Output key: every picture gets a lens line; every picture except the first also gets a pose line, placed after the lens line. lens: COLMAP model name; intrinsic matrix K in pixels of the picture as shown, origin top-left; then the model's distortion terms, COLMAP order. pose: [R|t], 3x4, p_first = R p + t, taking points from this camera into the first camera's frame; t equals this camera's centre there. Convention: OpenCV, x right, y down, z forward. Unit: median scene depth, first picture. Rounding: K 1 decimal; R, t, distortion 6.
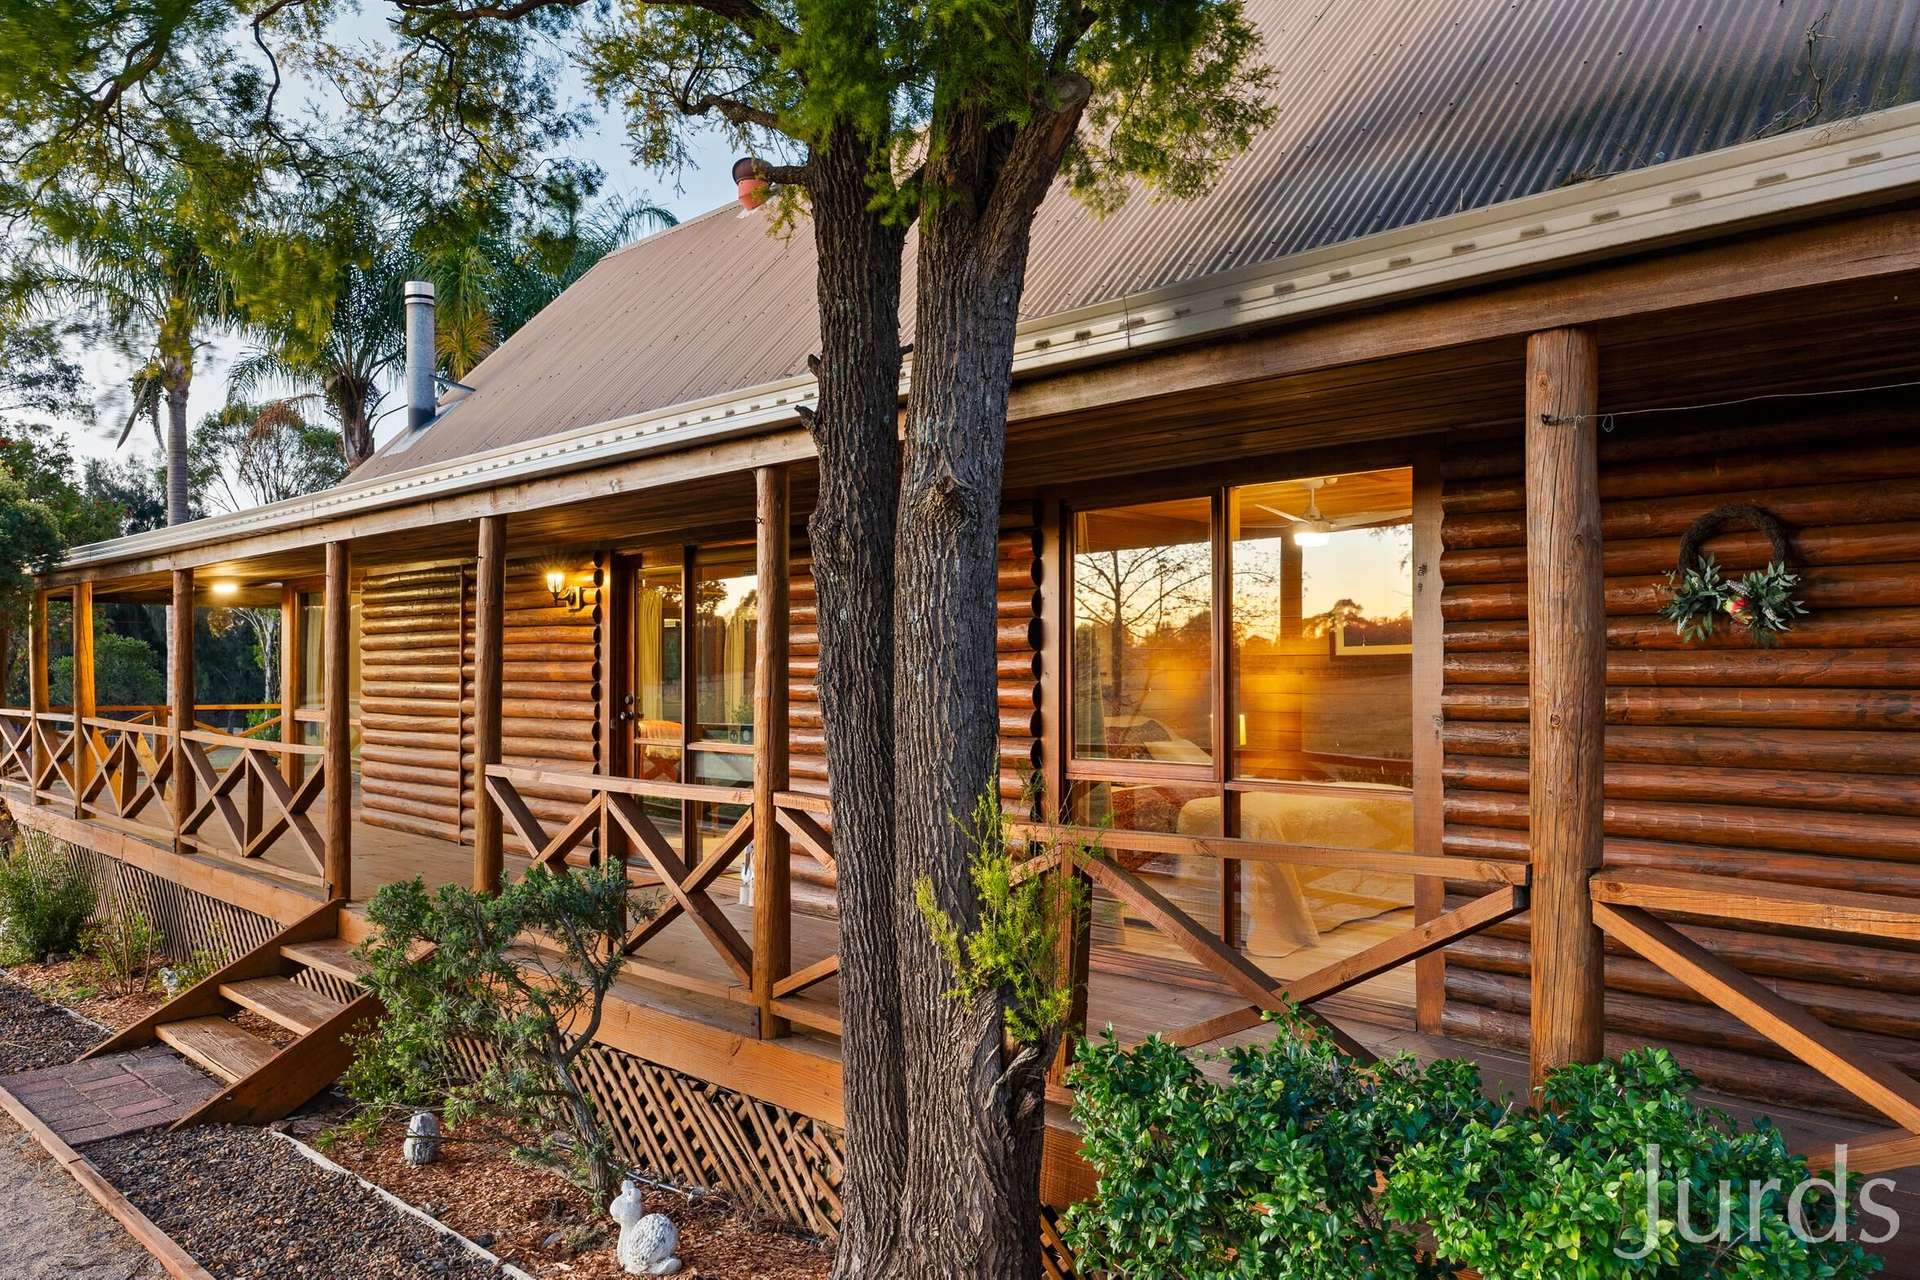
lens RADIAL K [[1393.8, 0, 956.9], [0, 1393.8, 643.0], [0, 0, 1]] dist [0.000355, -0.001022]
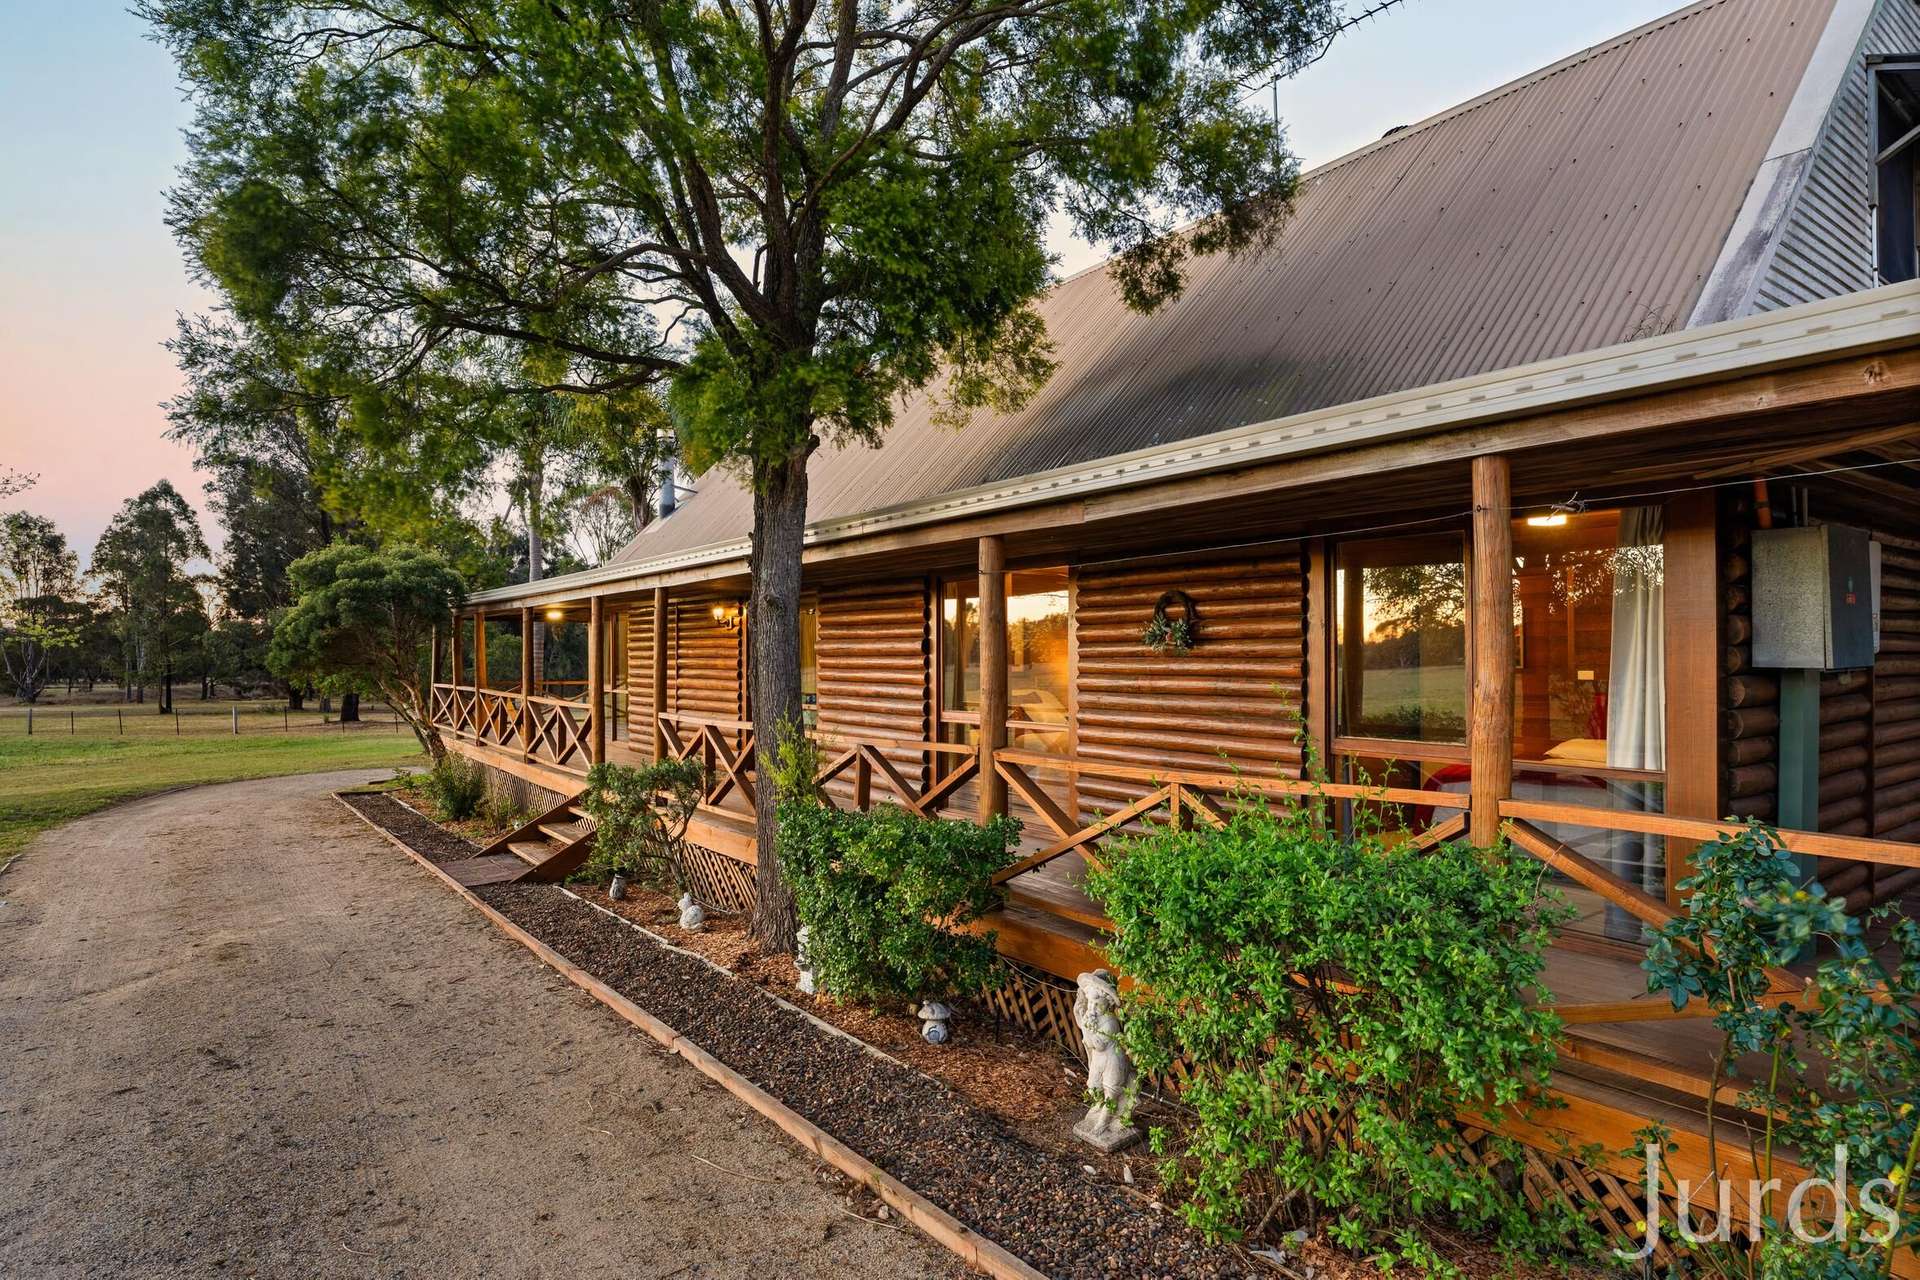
lens RADIAL K [[1054.6, 0, 963.9], [0, 1054.6, 644.4], [0, 0, 1]] dist [-0.004262, -0.000167]
pose [[0.989972, -0.004918, -0.141175, 0.245264], [0.006394, 0.999930, 0.010001, -0.017937], [0.141116, -0.010804, 0.989934, -0.340230]]
